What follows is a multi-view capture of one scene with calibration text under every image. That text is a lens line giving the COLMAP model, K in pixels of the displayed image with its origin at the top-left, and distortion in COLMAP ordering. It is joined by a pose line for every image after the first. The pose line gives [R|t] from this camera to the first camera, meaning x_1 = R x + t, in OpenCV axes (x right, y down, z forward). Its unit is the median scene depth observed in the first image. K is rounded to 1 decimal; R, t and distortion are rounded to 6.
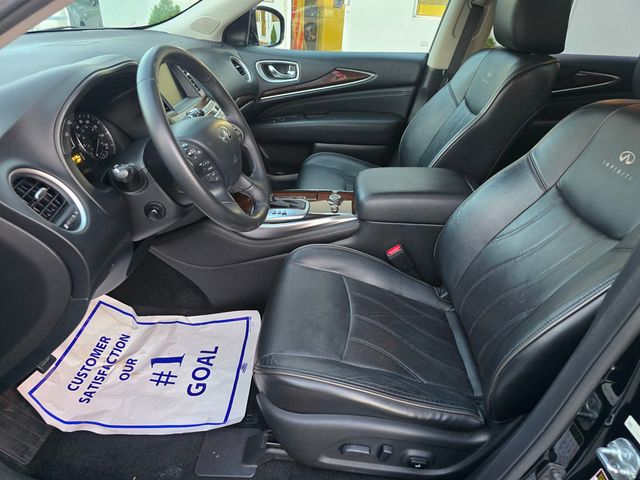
lens RADIAL K [[433.7, 0, 320.0], [0, 433.7, 240.0], [0, 0, 1]] dist [0.058980, -0.067766]
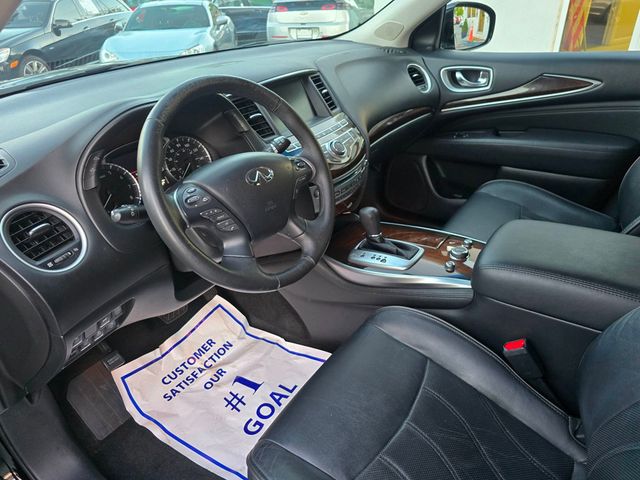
lens RADIAL K [[433.7, 0, 320.0], [0, 433.7, 240.0], [0, 0, 1]] dist [0.058980, -0.067766]
pose [[0.842804, 0.178790, -0.507657, 0.227663], [-0.172048, 0.983220, 0.060647, -0.128170], [0.509982, 0.036228, 0.859422, 0.220020]]
